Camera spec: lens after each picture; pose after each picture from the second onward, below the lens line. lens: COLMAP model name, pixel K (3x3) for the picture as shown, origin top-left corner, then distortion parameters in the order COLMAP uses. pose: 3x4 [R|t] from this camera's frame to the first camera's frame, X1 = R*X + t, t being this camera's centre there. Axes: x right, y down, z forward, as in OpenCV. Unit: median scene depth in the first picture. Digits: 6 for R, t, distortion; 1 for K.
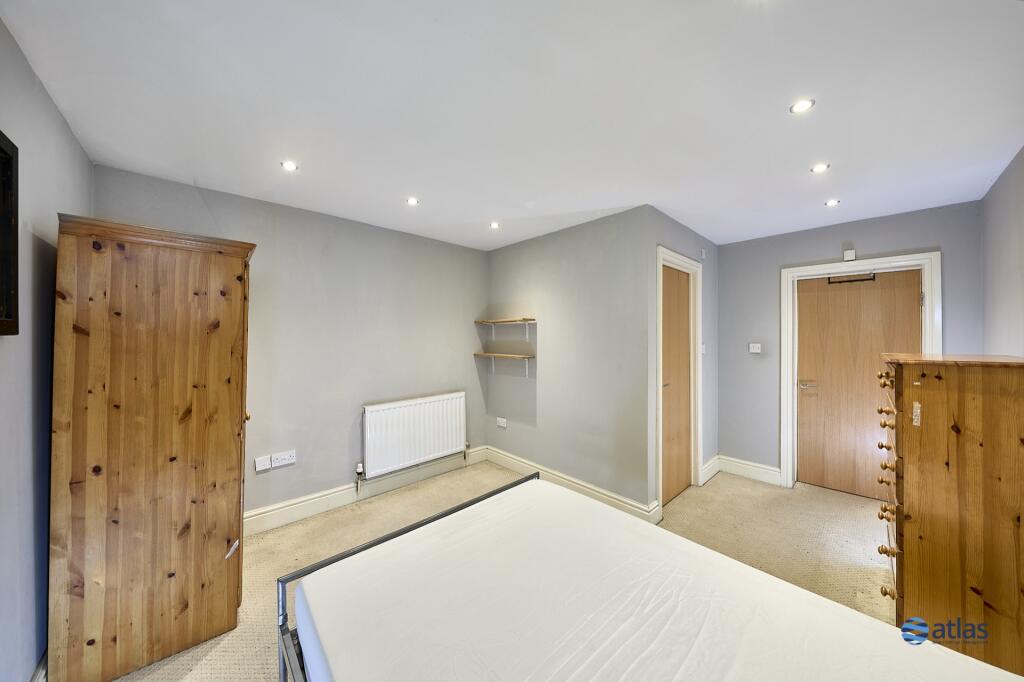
lens RADIAL K [[352.2, 0, 512.0], [0, 352.2, 341.0], [0, 0, 1]] dist [-0.000837, -0.000043]
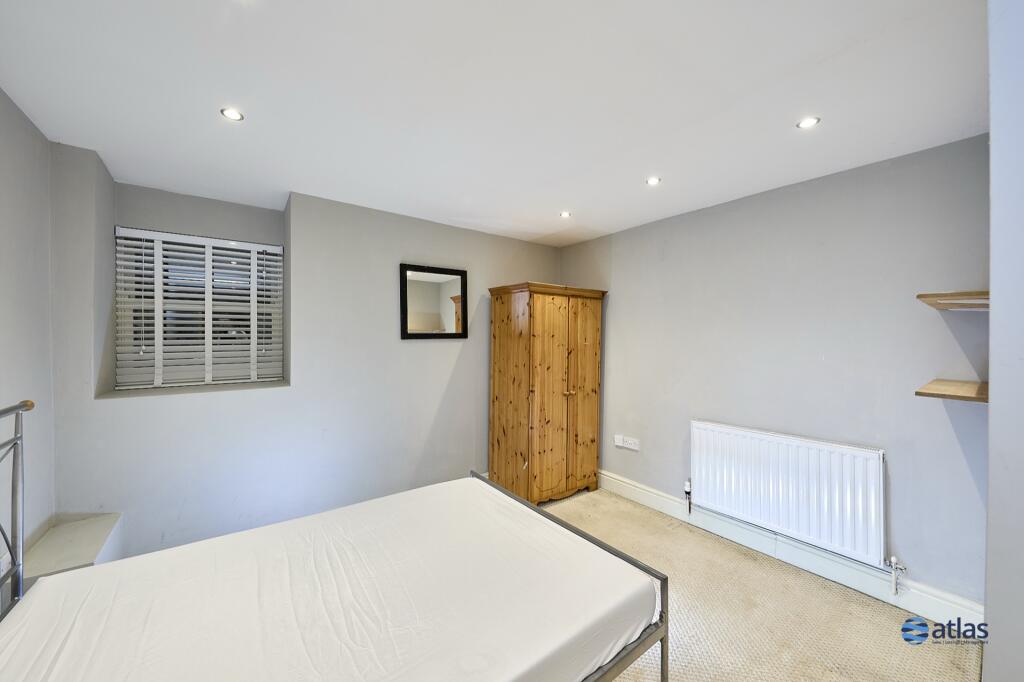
lens RADIAL K [[378.8, 0, 510.7], [0, 378.8, 335.1], [0, 0, 1]] dist [0.000785, 0.000039]
pose [[-0.118496, -0.007453, -0.992927, 0.893552], [-0.024657, 0.999686, -0.004561, -0.020219], [0.992648, 0.023942, -0.118643, 0.988738]]
